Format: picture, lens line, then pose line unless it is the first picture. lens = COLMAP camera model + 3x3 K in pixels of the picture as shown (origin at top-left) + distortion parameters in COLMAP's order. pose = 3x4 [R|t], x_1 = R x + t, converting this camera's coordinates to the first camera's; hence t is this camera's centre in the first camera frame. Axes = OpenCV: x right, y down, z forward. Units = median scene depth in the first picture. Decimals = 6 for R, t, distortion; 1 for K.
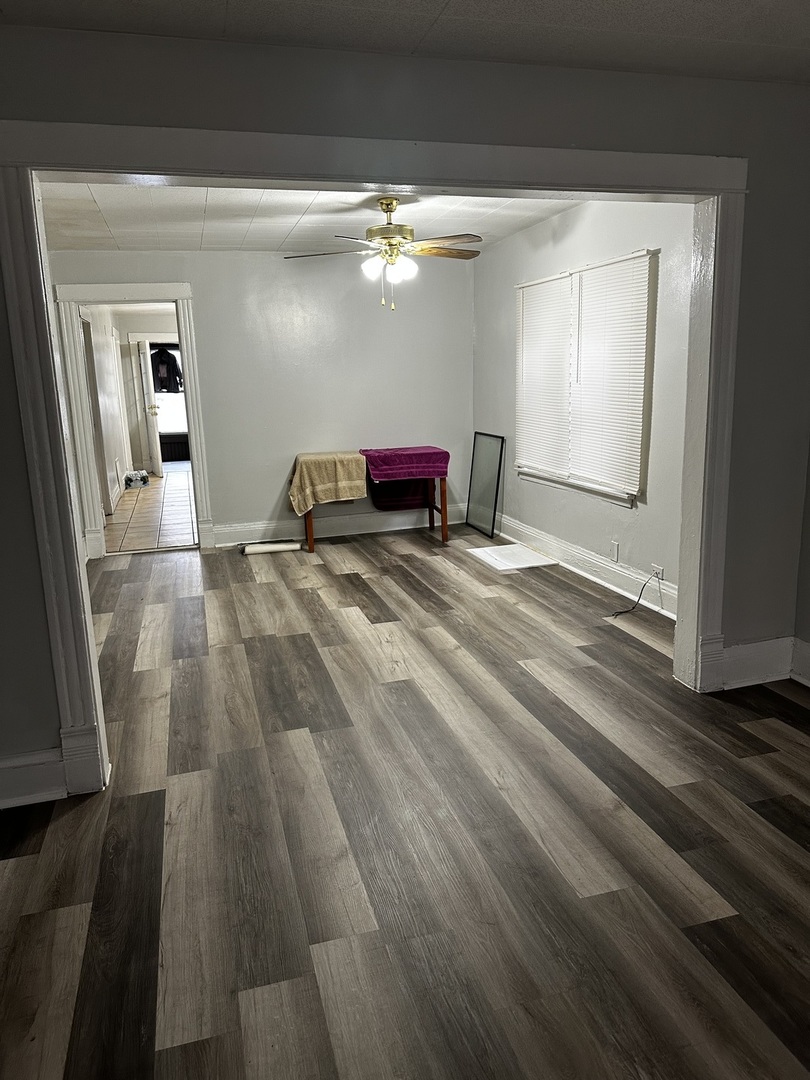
lens RADIAL K [[764.5, 0, 404.9], [0, 764.5, 535.9], [0, 0, 1]] dist [-0.061324, -0.014391]
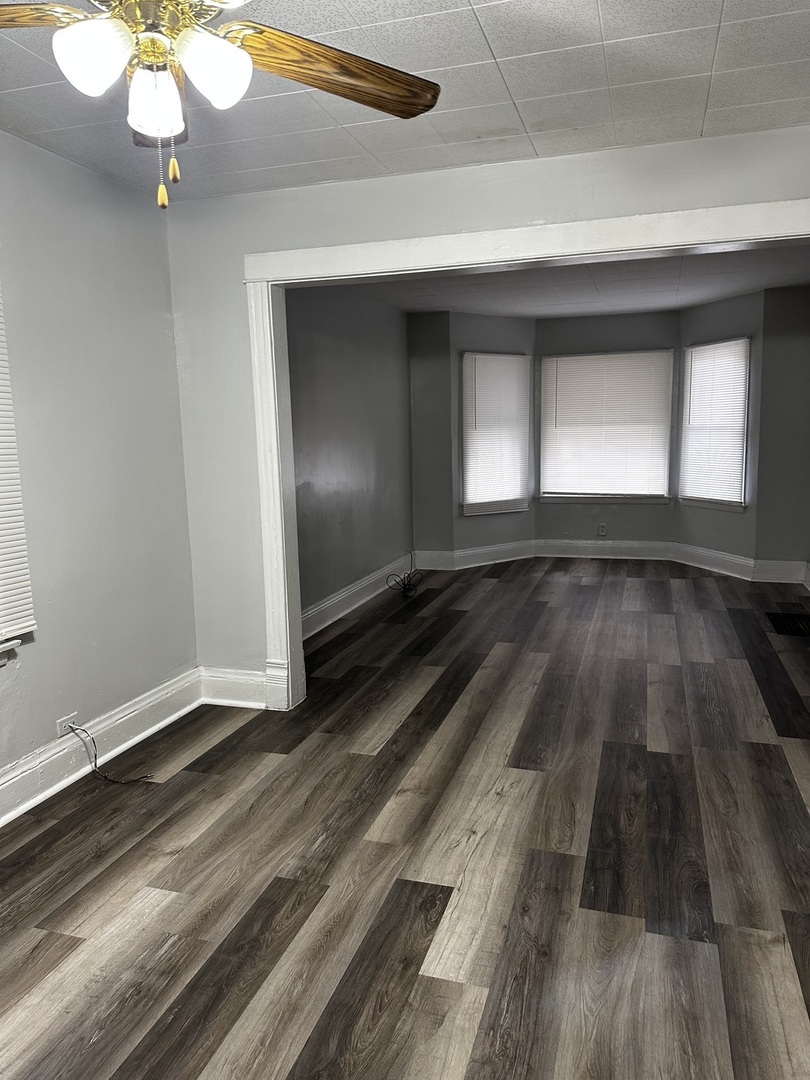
lens RADIAL K [[764.5, 0, 402.4], [0, 764.5, 545.7], [0, 0, 1]] dist [-0.061324, -0.014391]
pose [[-0.836815, -0.030738, 0.546622, -0.321177], [0.161975, 0.939828, 0.300812, -0.293145], [-0.522977, 0.340263, -0.781483, 1.506838]]
